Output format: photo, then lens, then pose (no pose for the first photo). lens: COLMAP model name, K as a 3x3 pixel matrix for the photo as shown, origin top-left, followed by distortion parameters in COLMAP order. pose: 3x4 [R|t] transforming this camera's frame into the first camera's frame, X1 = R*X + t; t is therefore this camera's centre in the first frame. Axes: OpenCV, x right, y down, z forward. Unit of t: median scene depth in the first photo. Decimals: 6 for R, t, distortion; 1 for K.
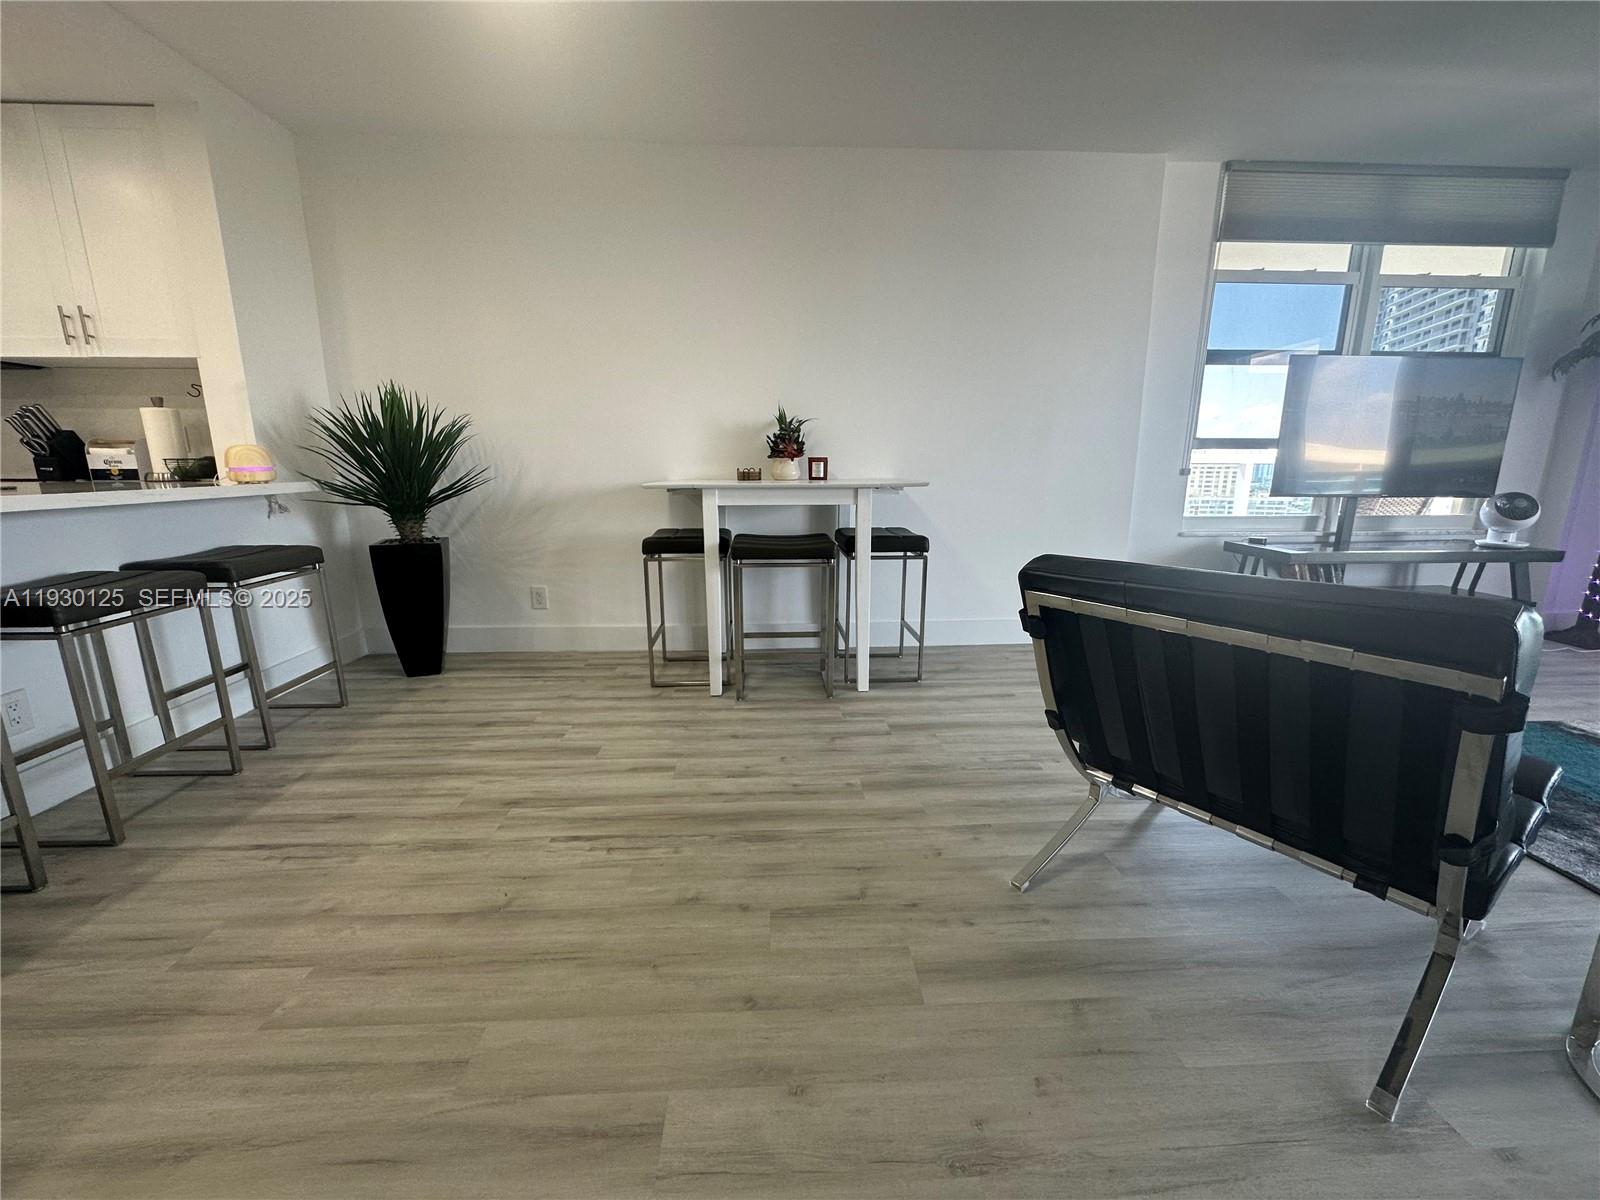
lens RADIAL K [[640.9, 0, 801.8], [0, 640.9, 601.0], [0, 0, 1]] dist [-0.000297, -0.000172]
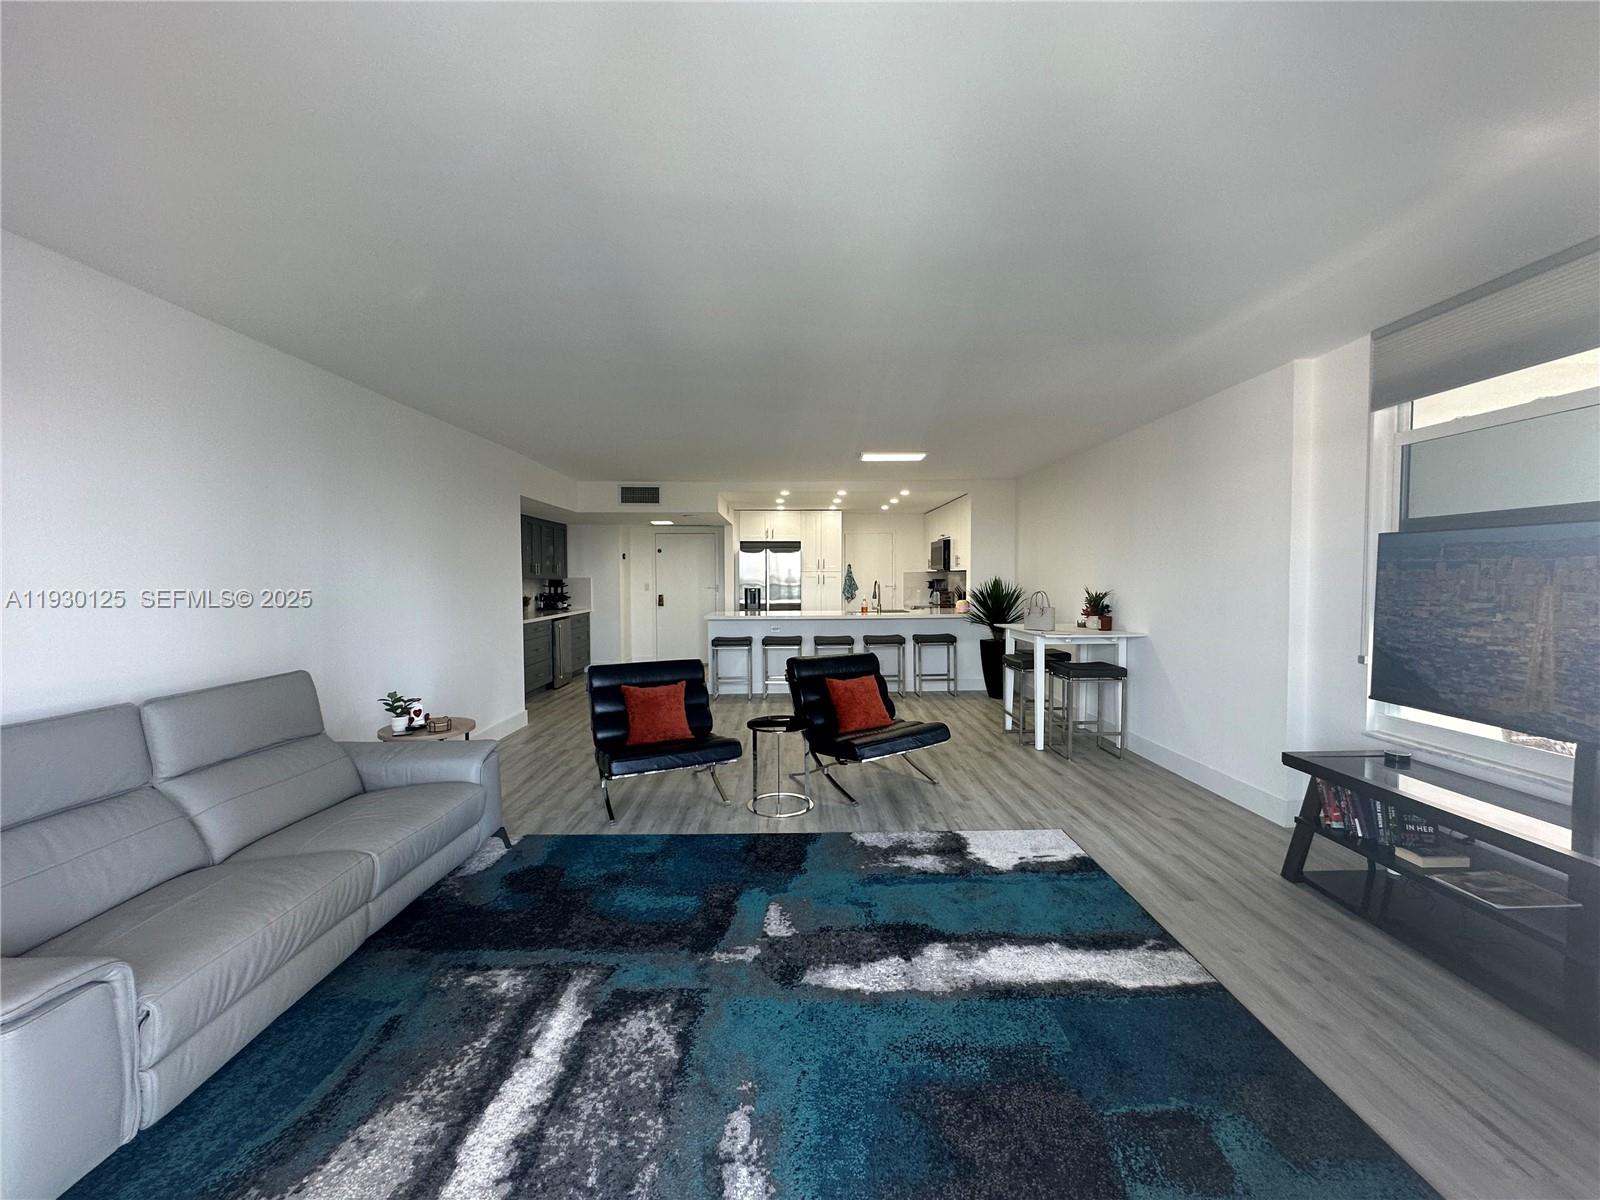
lens RADIAL K [[640.9, 0, 801.8], [0, 640.9, 601.0], [0, 0, 1]] dist [-0.000297, -0.000172]
pose [[-0.032983, 0.040501, -0.998635, 2.077235], [-0.204008, 0.977869, 0.046396, -0.233111], [0.978413, 0.205260, -0.023990, 0.380240]]
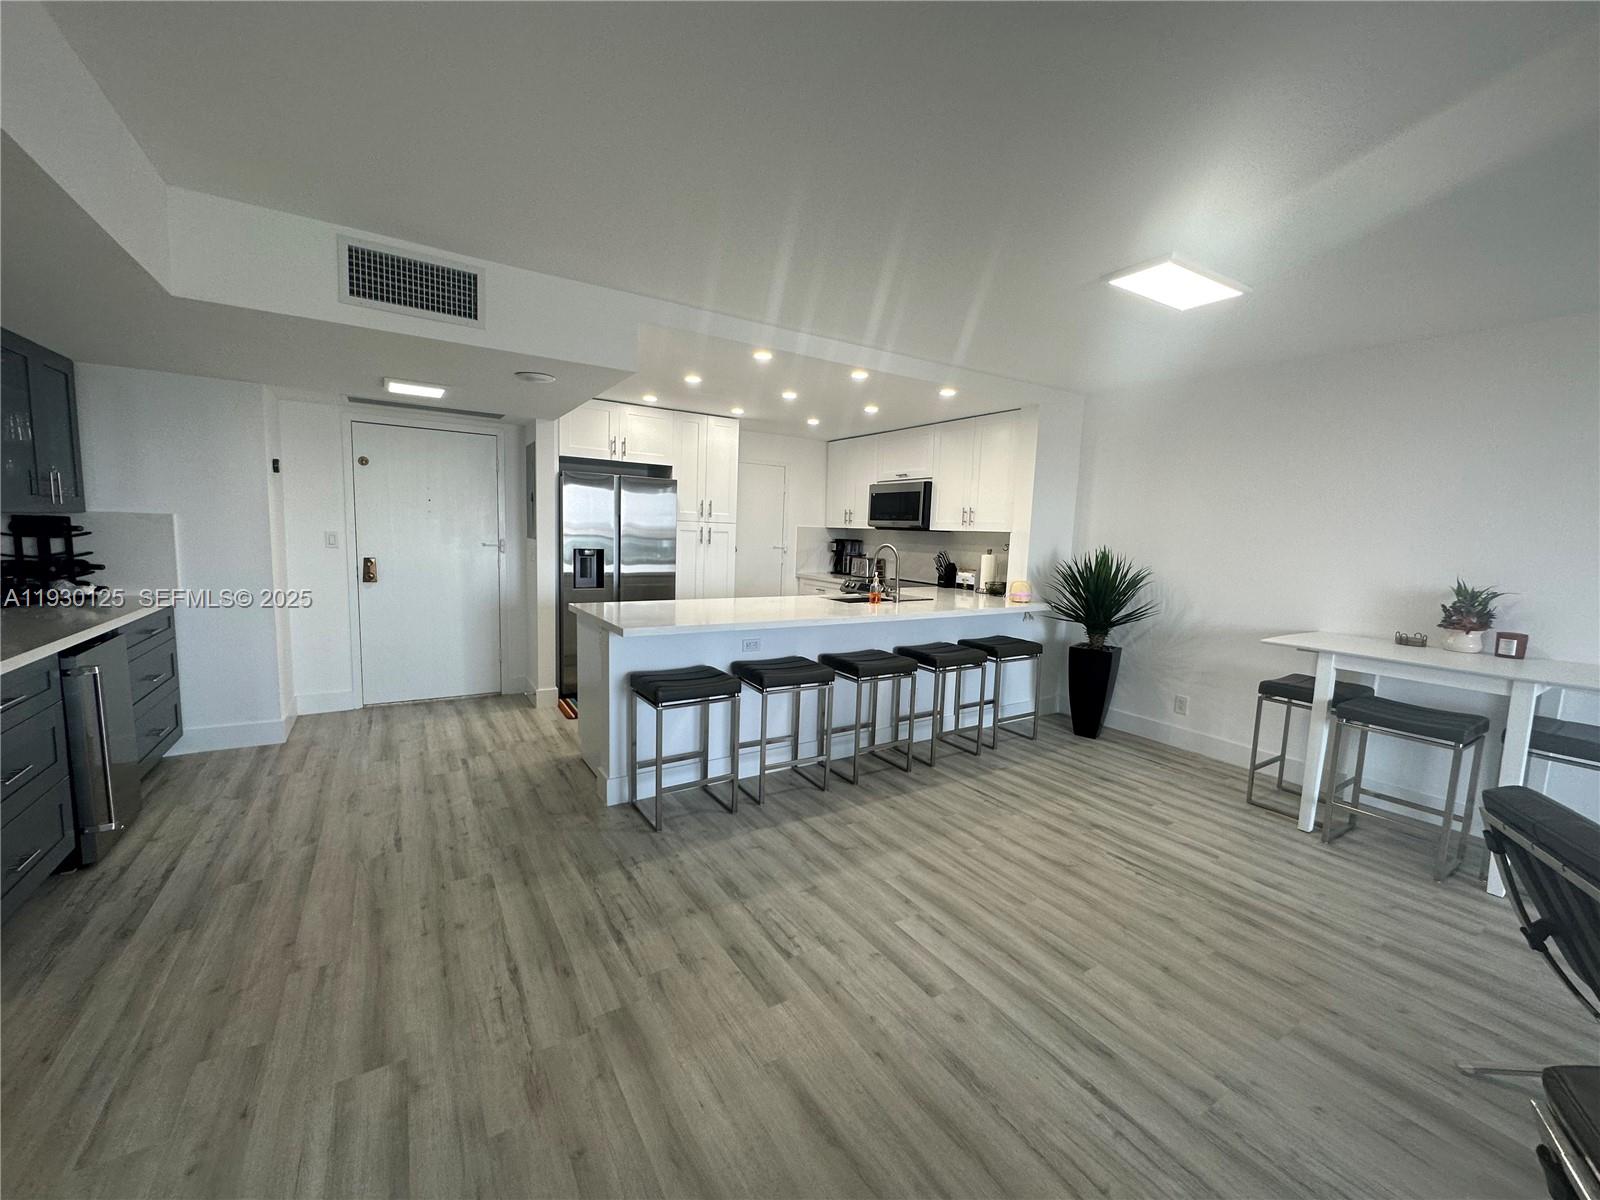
lens RADIAL K [[640.9, 0, 801.8], [0, 640.9, 601.0], [0, 0, 1]] dist [-0.000297, -0.000172]
pose [[0.495578, 0.115836, -0.860804, 0.385398], [-0.215362, 0.976506, 0.007418, -0.071474], [0.841440, 0.181708, 0.508882, -0.426765]]
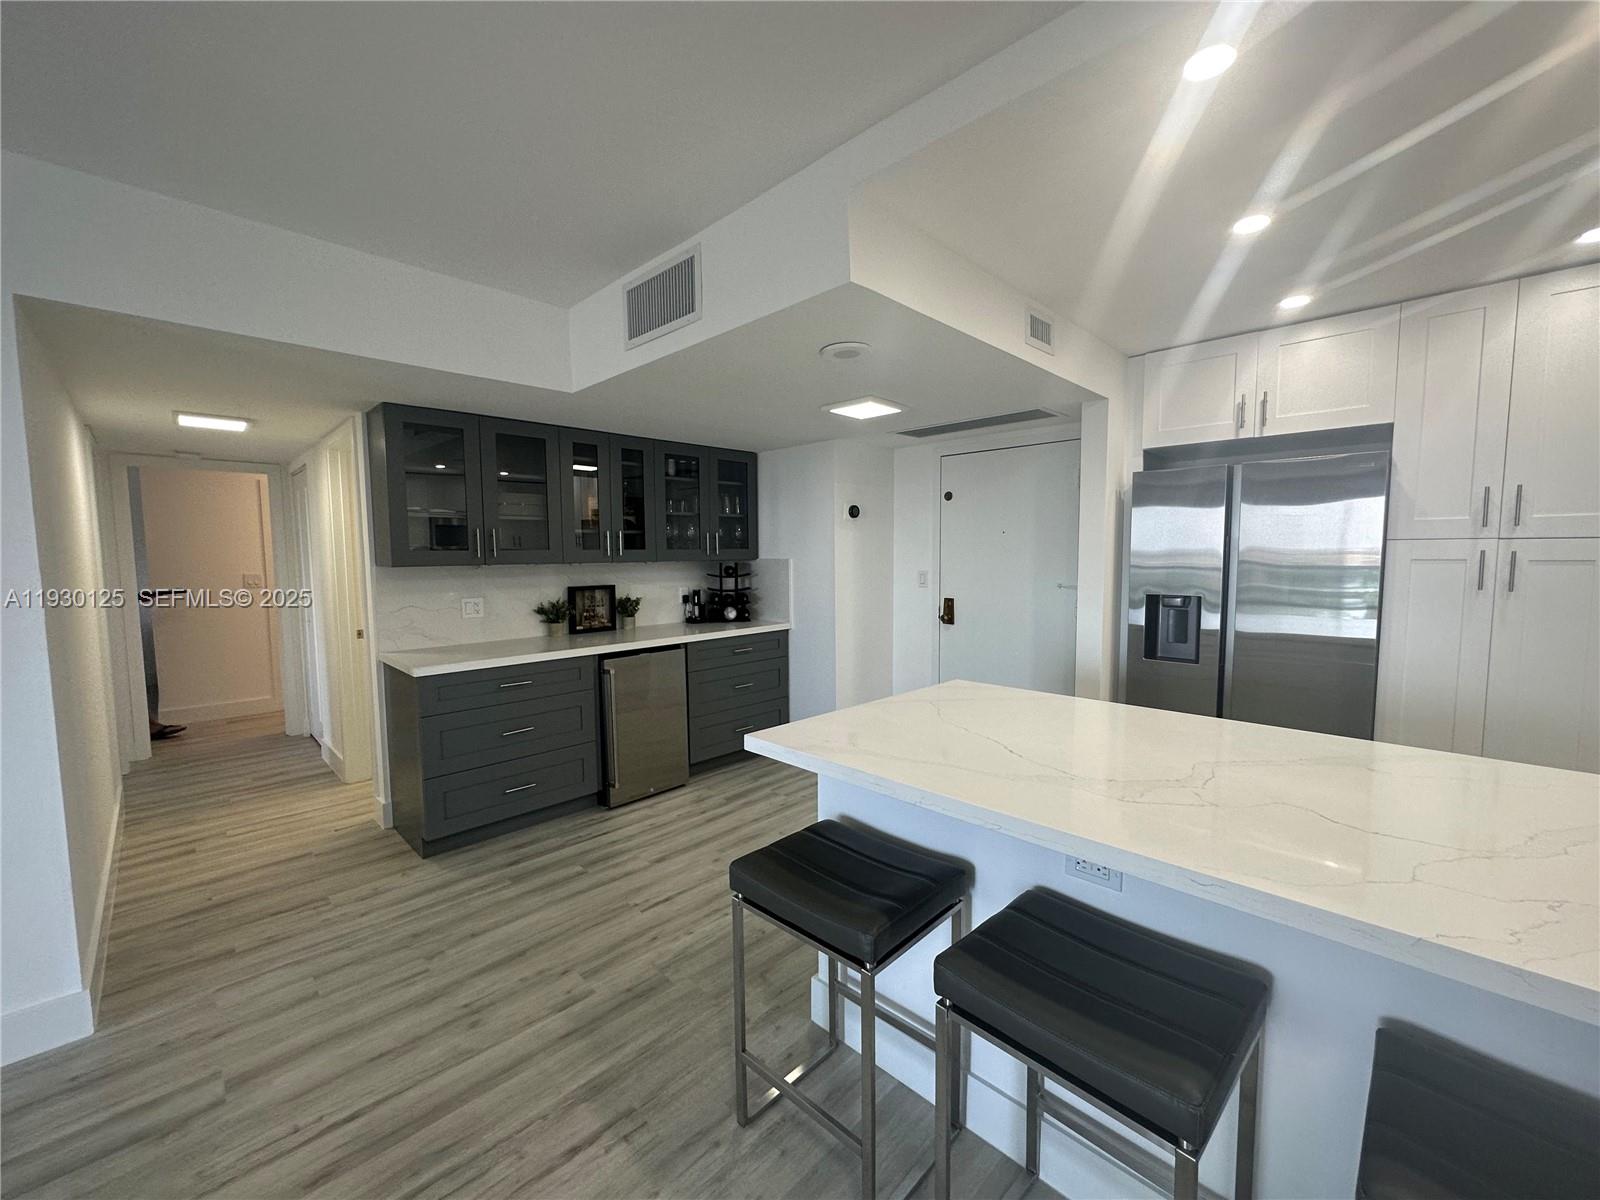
lens RADIAL K [[640.9, 0, 801.8], [0, 640.9, 601.0], [0, 0, 1]] dist [-0.000297, -0.000172]
pose [[-0.737317, 0.059318, -0.672937, -0.353251], [-0.130895, 0.964715, 0.228455, -0.241363], [0.662744, 0.256528, -0.703537, 0.372373]]
